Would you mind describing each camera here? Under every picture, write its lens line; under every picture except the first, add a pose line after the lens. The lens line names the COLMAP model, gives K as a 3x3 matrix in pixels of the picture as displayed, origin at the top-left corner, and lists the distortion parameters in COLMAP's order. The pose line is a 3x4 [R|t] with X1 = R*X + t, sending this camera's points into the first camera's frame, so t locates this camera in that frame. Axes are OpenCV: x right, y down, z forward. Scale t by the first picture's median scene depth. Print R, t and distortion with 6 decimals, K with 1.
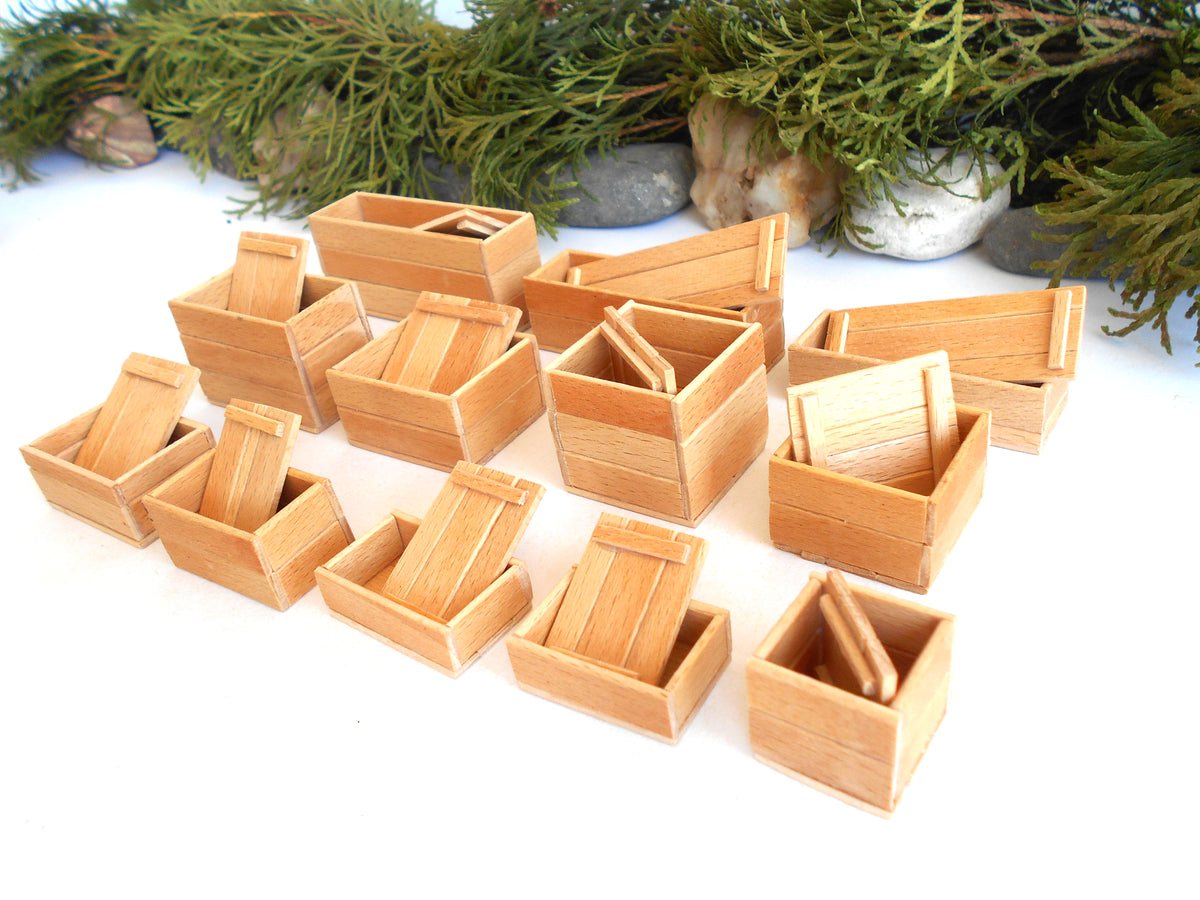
lens RADIAL K [[1040.2, 0, 607.1], [0, 1040.2, 436.5], [0, 0, 1]] dist [-0.007452, 0.002082]
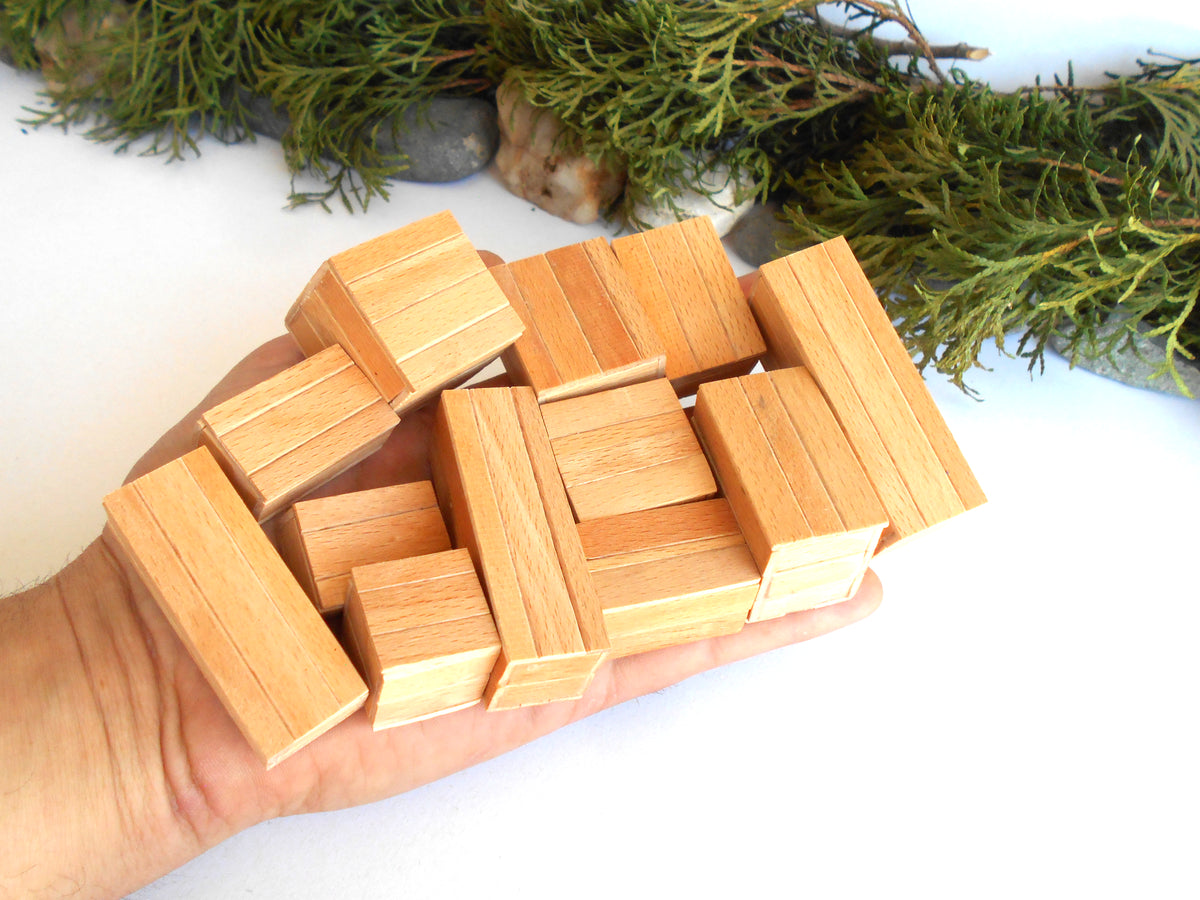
lens RADIAL K [[1071.7, 0, 600.0], [0, 1071.7, 450.0], [0, 0, 1]] dist [-0.009950, 0.016186]
pose [[0.963293, -0.023964, 0.267382, -0.131014], [-0.037772, 0.974001, 0.223374, -0.184689], [-0.265783, -0.225274, 0.937343, -0.213722]]
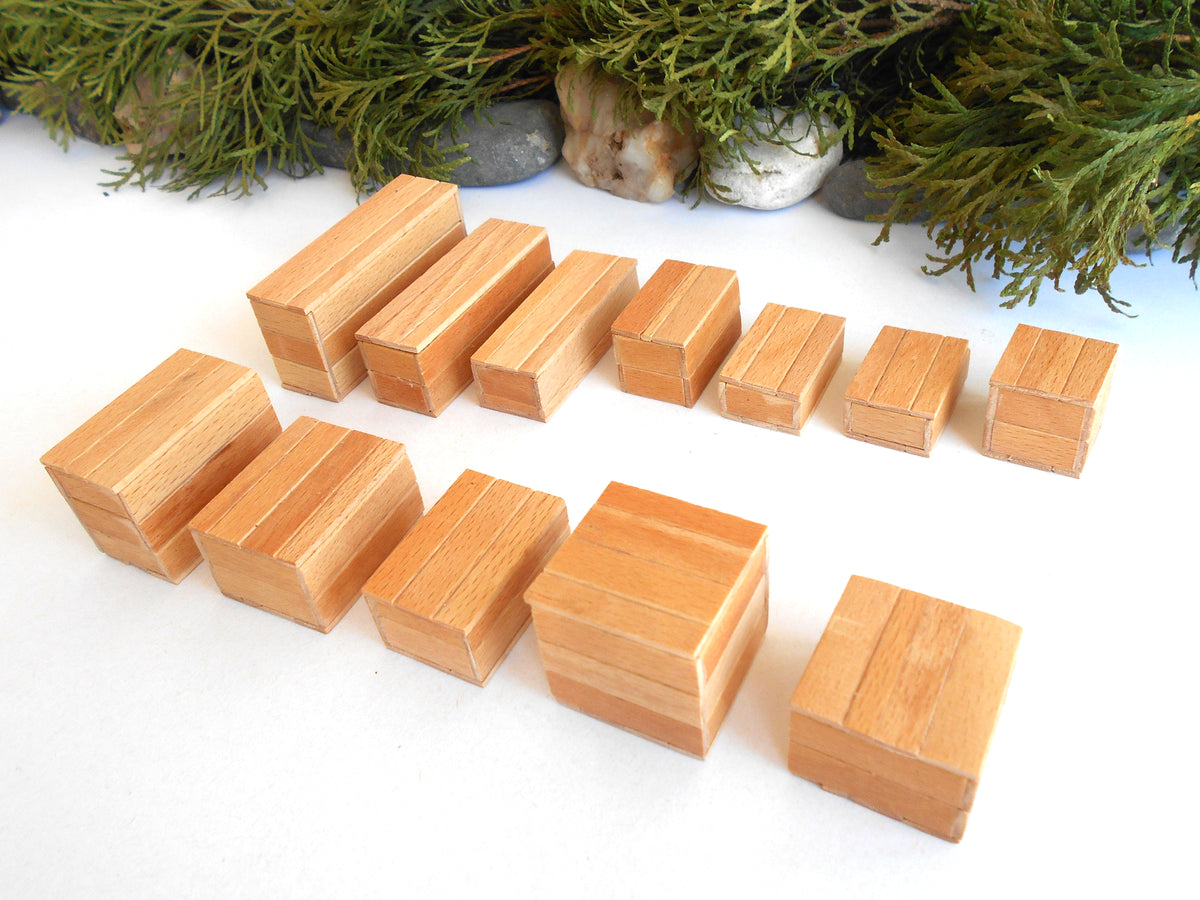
lens RADIAL K [[1033.6, 0, 607.0], [0, 1033.6, 444.8], [0, 0, 1]] dist [-0.022067, 0.015403]
pose [[0.983525, -0.101811, 0.149375, -0.066176], [0.082263, 0.987874, 0.131674, -0.065461], [-0.160969, -0.117217, 0.979974, -0.110511]]
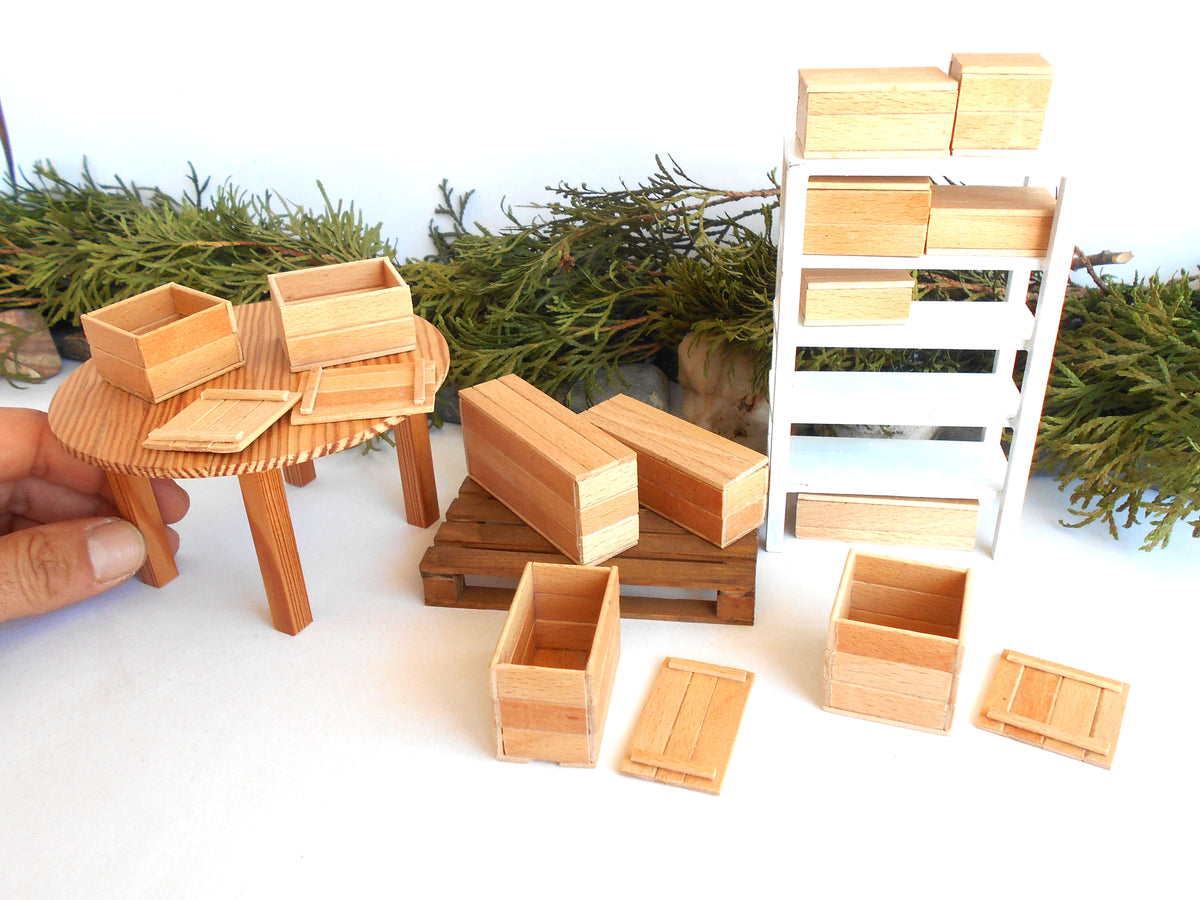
lens RADIAL K [[1033.6, 0, 607.0], [0, 1033.6, 444.8], [0, 0, 1]] dist [-0.022067, 0.015403]
pose [[0.945257, -0.063316, 0.320127, -0.373445], [0.092460, 0.992761, -0.076659, -0.109351], [-0.312955, 0.102062, 0.944268, -0.087012]]
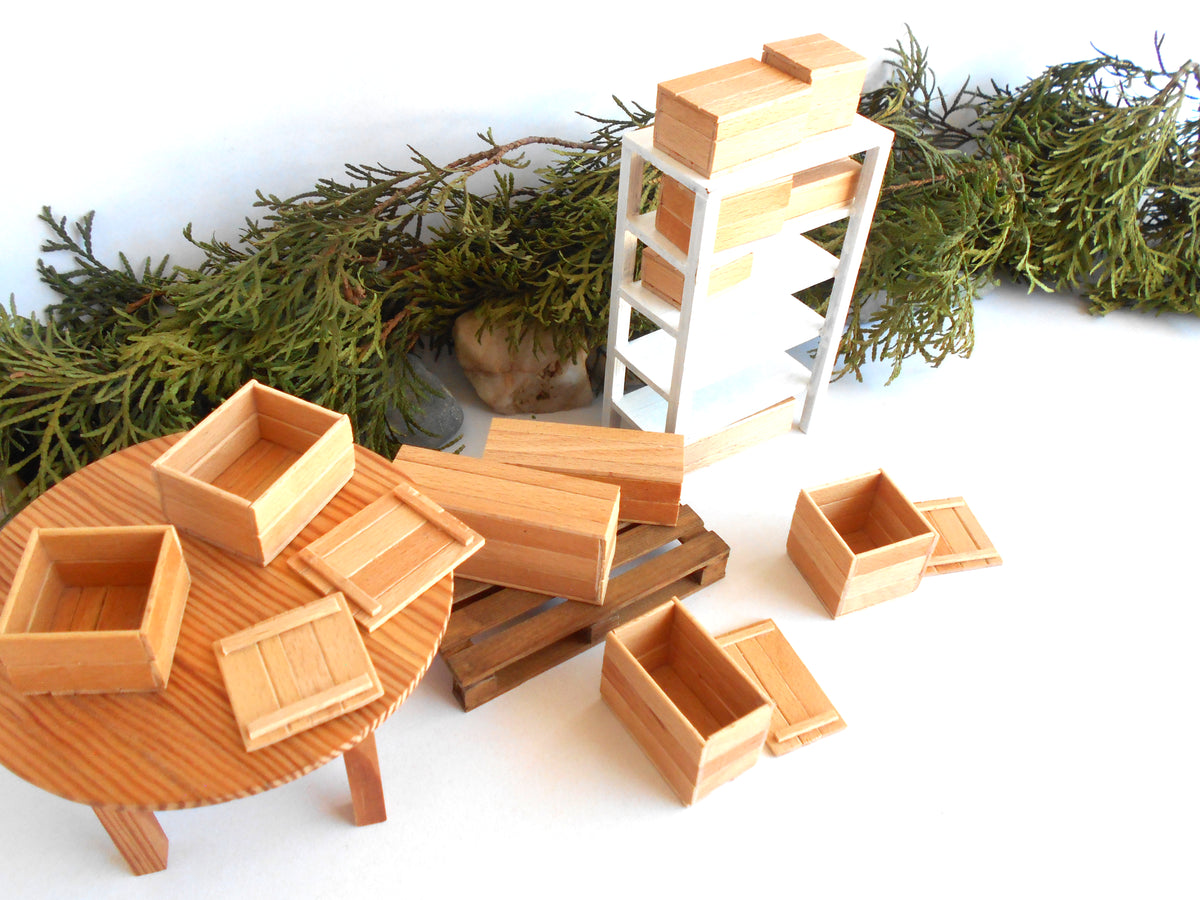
lens RADIAL K [[1040.2, 0, 607.1], [0, 1040.2, 436.5], [0, 0, 1]] dist [-0.007452, 0.002082]
pose [[0.472901, -0.458948, 0.752151, -0.741497], [0.369024, 0.878325, 0.303919, -0.484098], [-0.800116, 0.133838, 0.584724, 0.191722]]
